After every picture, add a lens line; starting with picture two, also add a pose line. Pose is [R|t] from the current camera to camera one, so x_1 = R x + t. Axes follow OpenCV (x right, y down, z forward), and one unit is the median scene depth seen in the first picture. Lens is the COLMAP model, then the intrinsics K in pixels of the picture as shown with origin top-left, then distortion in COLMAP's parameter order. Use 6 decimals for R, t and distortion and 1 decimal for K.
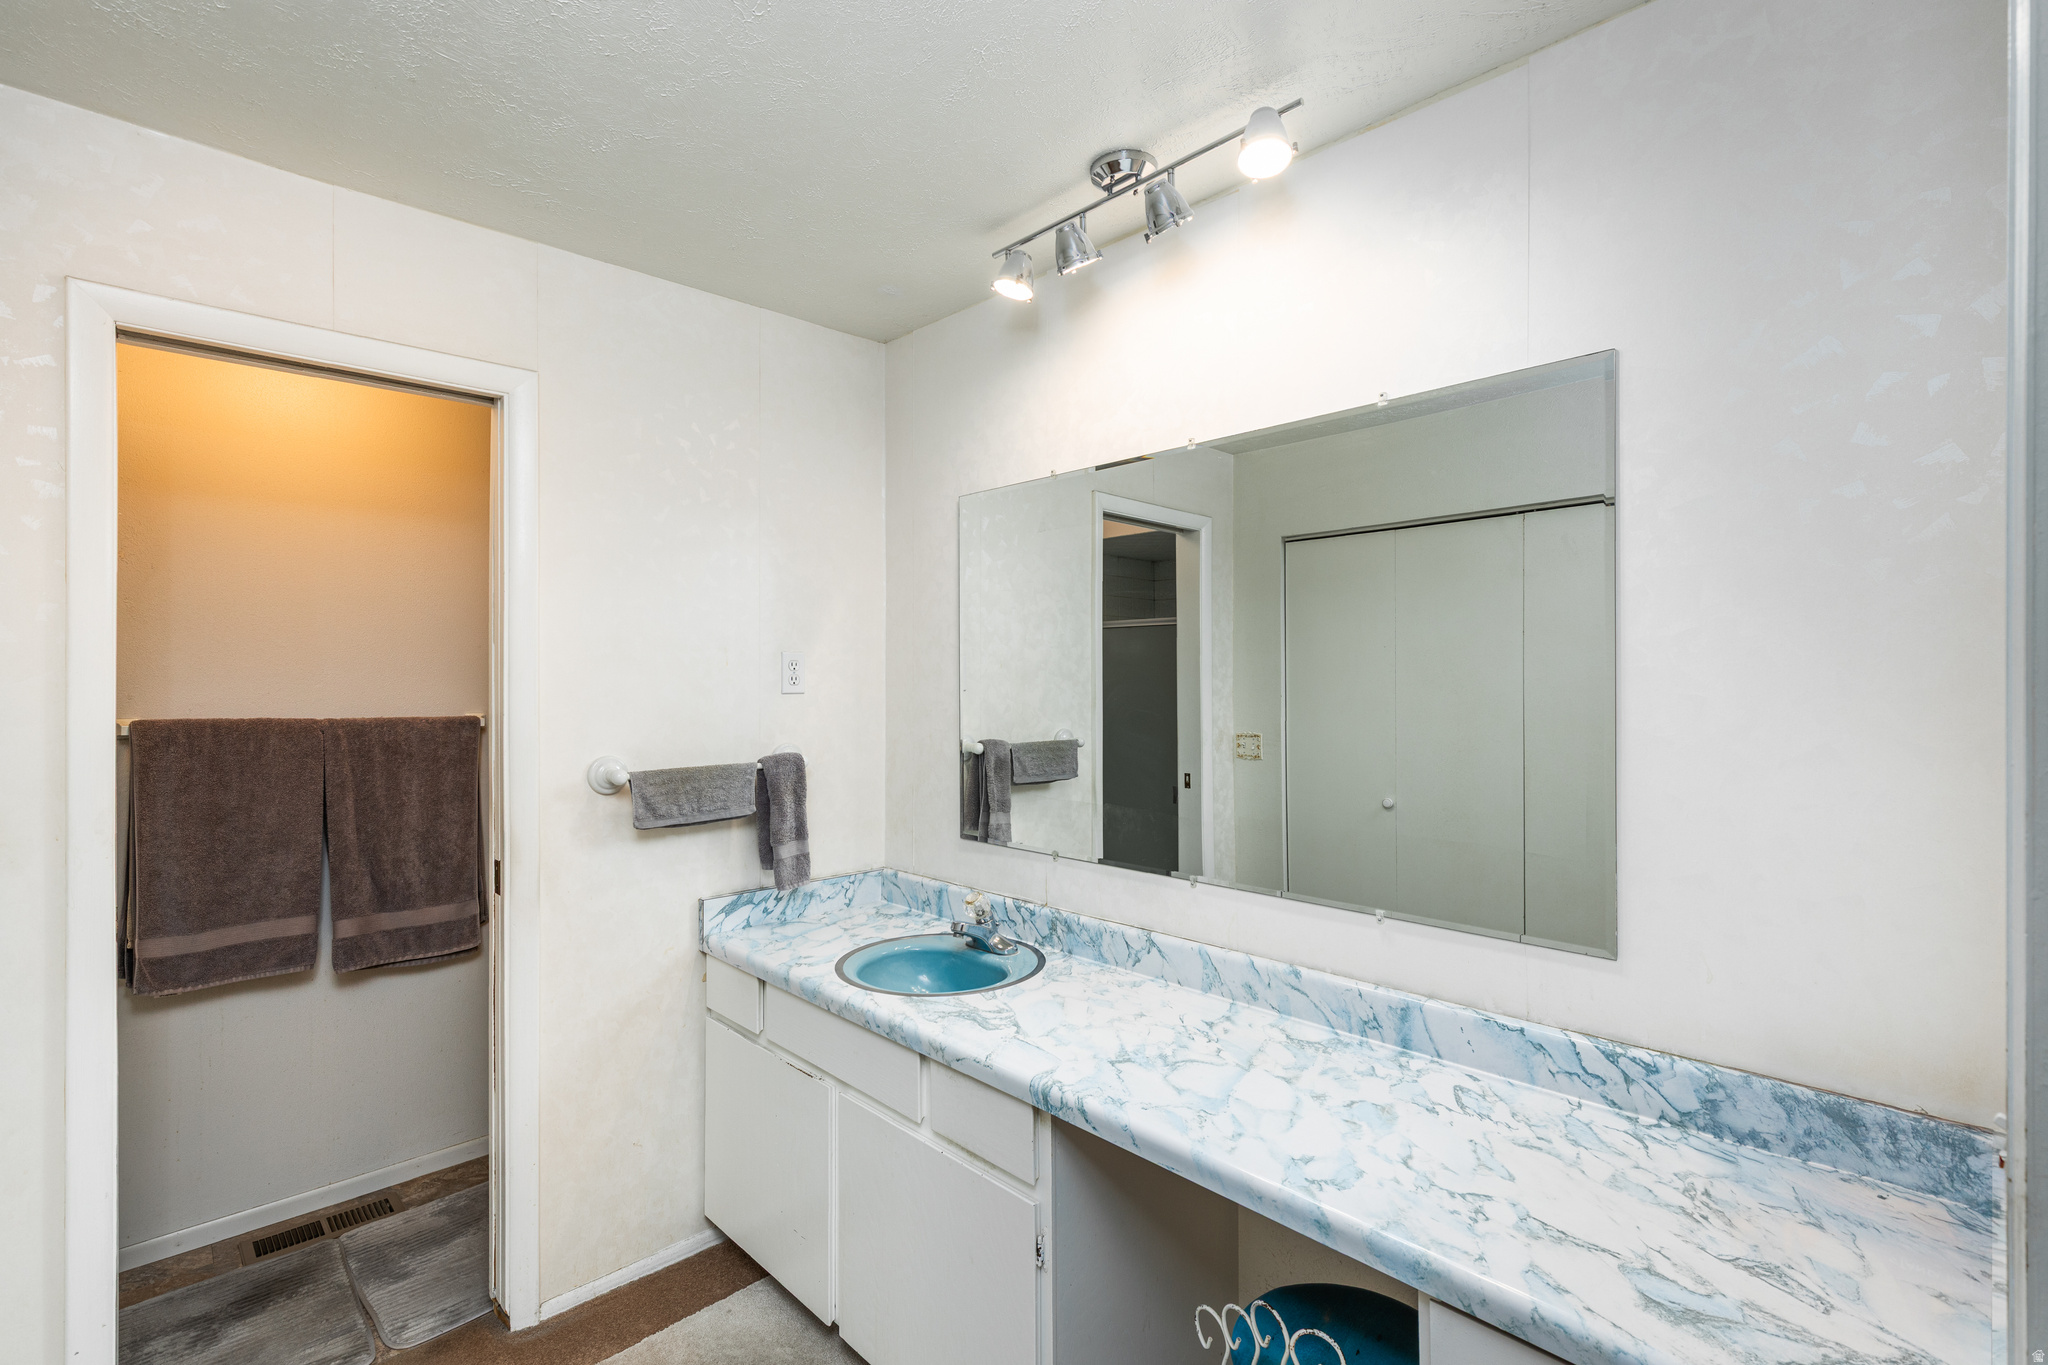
lens RADIAL K [[928.9, 0, 1021.6], [0, 928.9, 679.8], [0, 0, 1]] dist [0.008065, -0.001586]
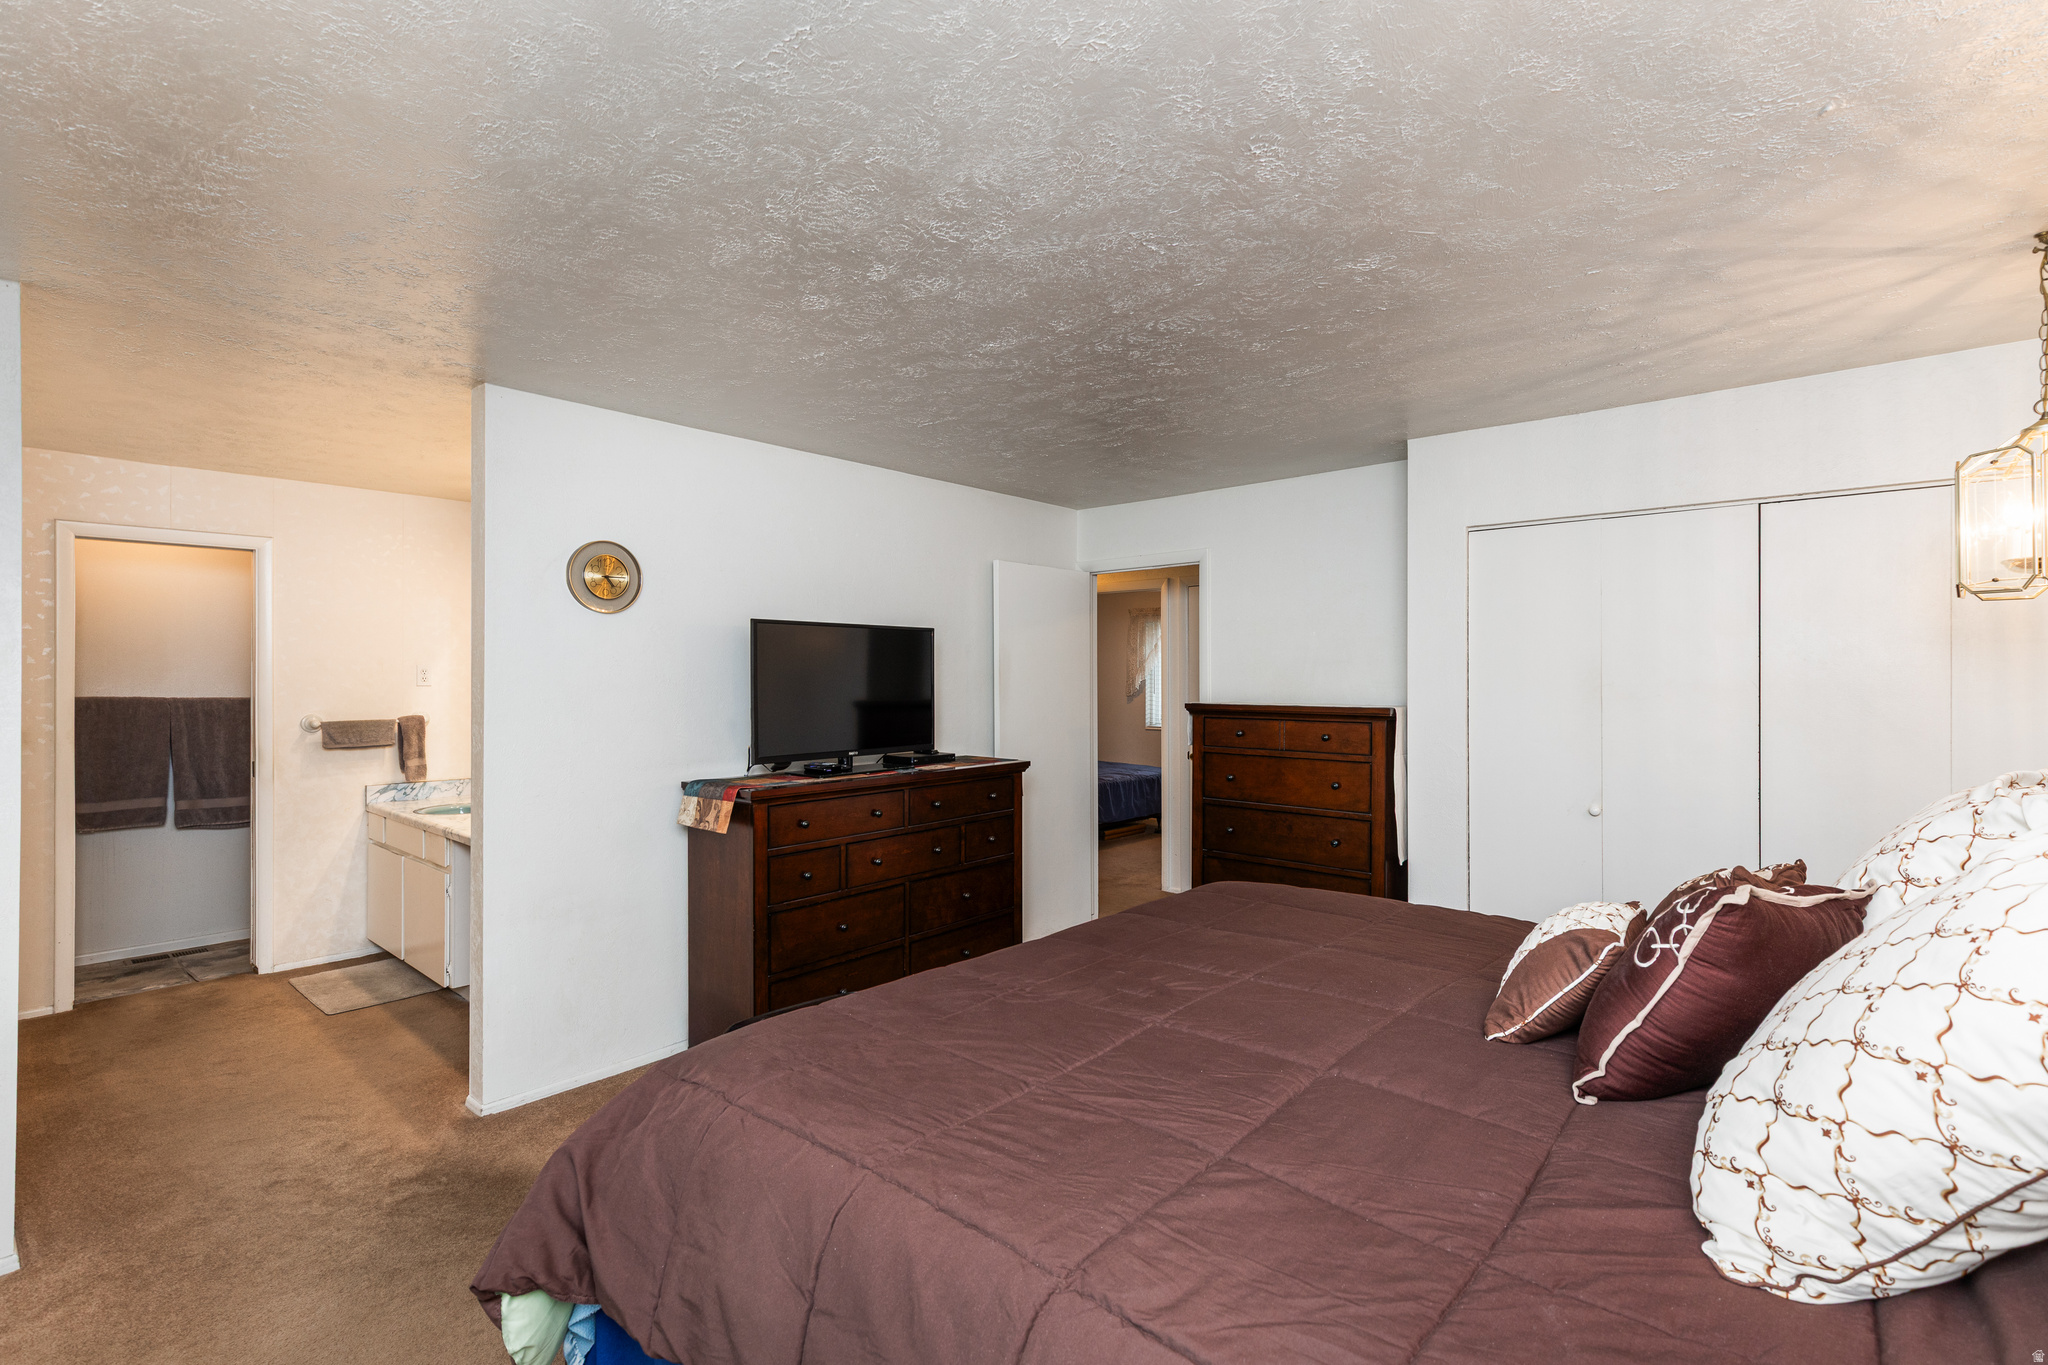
lens RADIAL K [[928.9, 0, 1027.4], [0, 928.9, 685.5], [0, 0, 1]] dist [0.008065, -0.001586]
pose [[0.996621, 0.007019, 0.081843, 0.917639], [-0.007467, 0.999959, 0.005164, -0.006872], [-0.081803, -0.005758, 0.996632, -1.142431]]
